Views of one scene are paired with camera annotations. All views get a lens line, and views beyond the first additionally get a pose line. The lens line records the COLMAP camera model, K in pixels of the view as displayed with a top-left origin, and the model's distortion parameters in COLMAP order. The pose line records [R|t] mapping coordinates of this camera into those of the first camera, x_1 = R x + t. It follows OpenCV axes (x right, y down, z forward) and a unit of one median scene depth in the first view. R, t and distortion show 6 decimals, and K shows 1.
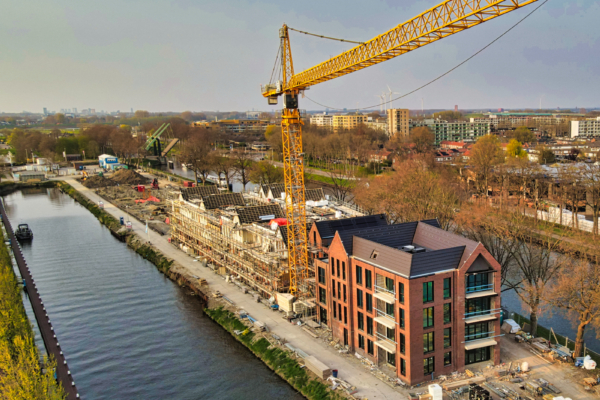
lens RADIAL K [[632.2, 0, 430.8], [0, 632.2, 242.6], [0, 0, 1]] dist [0.024581, 0.000000]
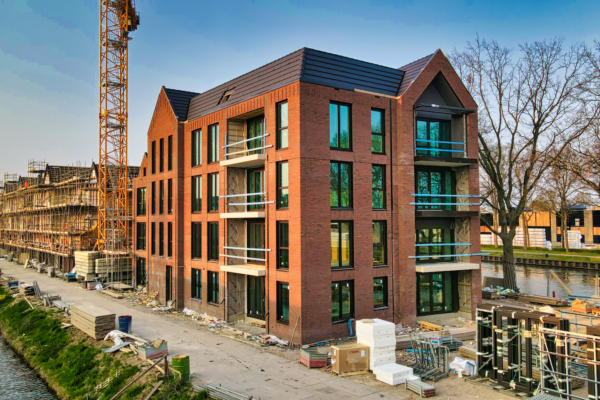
lens RADIAL K [[523.0, 0, 299.1], [0, 523.0, 199.0], [0, 0, 1]] dist [0.005968, 0.037917]
pose [[0.999779, 0.003247, 0.020772, -0.036004], [0.002045, 0.968305, -0.249761, 0.193390], [-0.020924, 0.249748, 0.968085, 0.569826]]
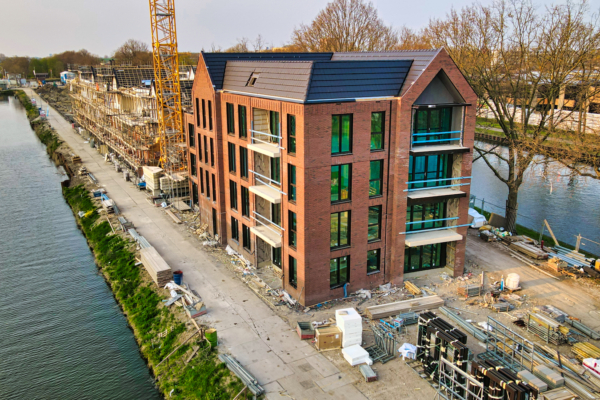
lens RADIAL K [[523.0, 0, 298.8], [0, 523.0, 198.8], [0, 0, 1]] dist [0.005968, 0.037917]
pose [[0.993835, 0.031810, -0.106207, 0.007360], [-0.025836, 0.998030, 0.057164, 0.094215], [0.107816, -0.054067, 0.992700, 0.486841]]
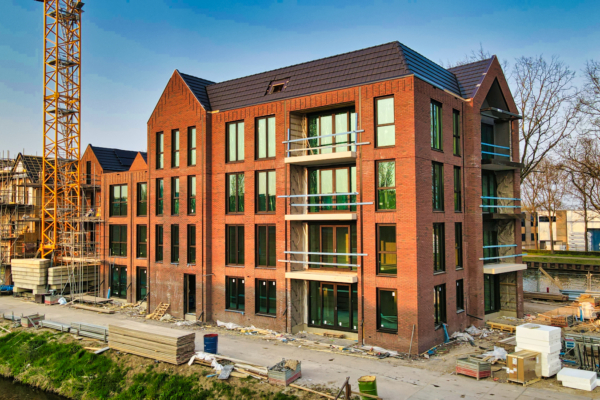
lens RADIAL K [[523.0, 0, 300.5], [0, 523.0, 198.9], [0, 0, 1]] dist [0.005968, 0.037917]
pose [[0.953543, 0.015368, 0.300866, -0.175861], [0.060733, 0.968387, -0.241947, 0.182637], [-0.295073, 0.248980, 0.922465, 0.616369]]
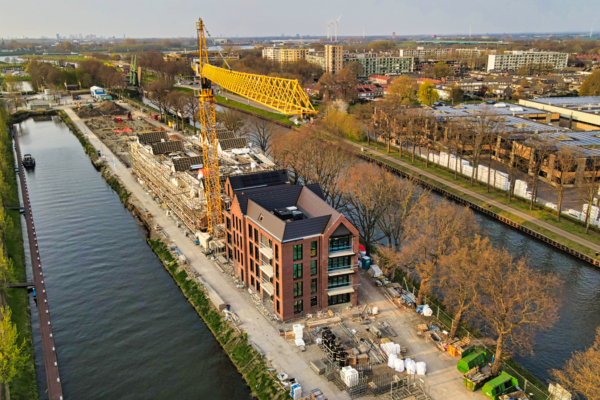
lens RADIAL K [[523.0, 0, 300.5], [0, 523.0, 231.5], [0, 0, 1]] dist [0.005968, 0.037917]
pose [[0.991836, 0.046779, -0.118630, 0.108925], [-0.028280, 0.987809, 0.153083, -0.109404], [0.124344, -0.148478, 0.981067, -0.025917]]
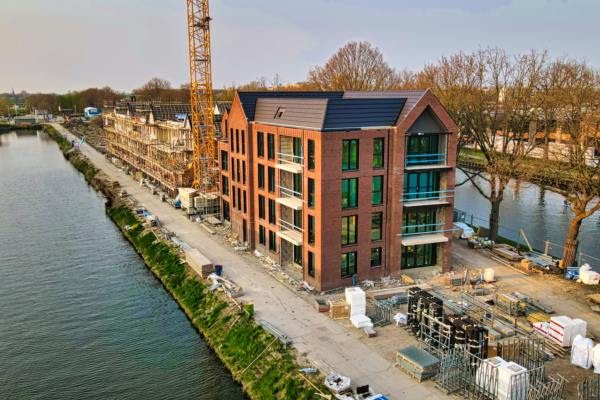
lens RADIAL K [[523.0, 0, 300.2], [0, 523.0, 198.9], [0, 0, 1]] dist [0.005968, 0.037917]
pose [[0.991446, 0.029854, -0.127060, 0.013506], [-0.031139, 0.999482, -0.008138, 0.115054], [0.126752, 0.012025, 0.991862, 0.378126]]
